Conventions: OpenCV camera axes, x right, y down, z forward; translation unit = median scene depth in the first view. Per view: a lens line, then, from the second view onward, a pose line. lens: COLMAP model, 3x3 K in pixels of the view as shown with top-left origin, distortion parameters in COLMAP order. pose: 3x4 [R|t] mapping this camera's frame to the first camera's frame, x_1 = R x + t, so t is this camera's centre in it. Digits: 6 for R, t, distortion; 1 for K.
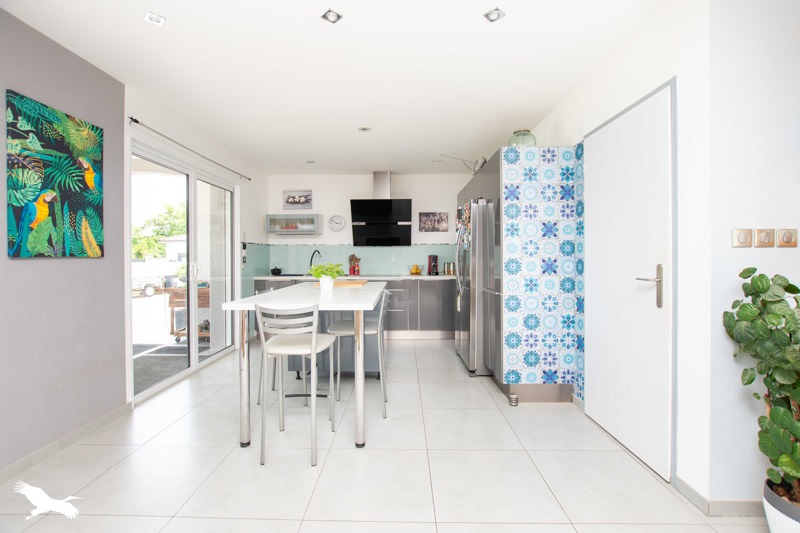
lens RADIAL K [[360.3, 0, 399.1], [0, 360.3, 262.1], [0, 0, 1]] dist [-0.017809, -0.000219]
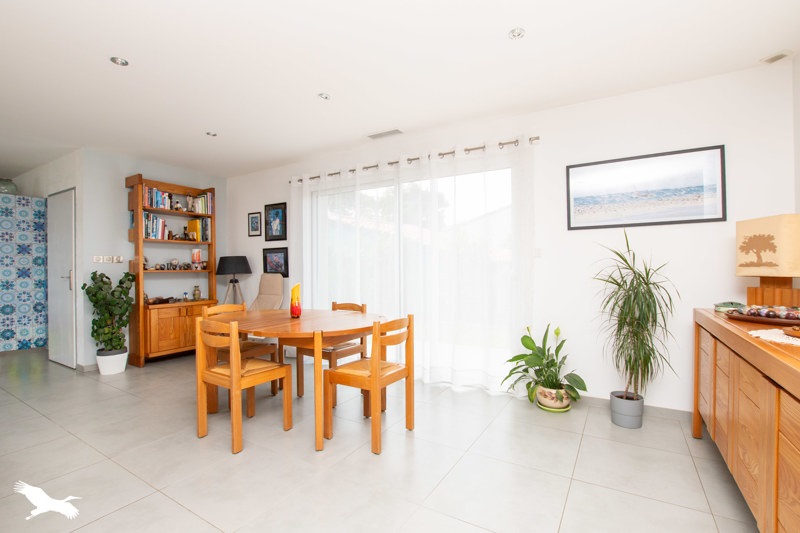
lens RADIAL K [[360.3, 0, 400.8], [0, 360.3, 267.2], [0, 0, 1]] dist [-0.017809, -0.000219]
pose [[0.507810, 0.003246, 0.861463, -0.069142], [0.014120, 0.999827, -0.012091, 0.029133], [-0.861353, 0.018303, 0.507676, -1.192997]]
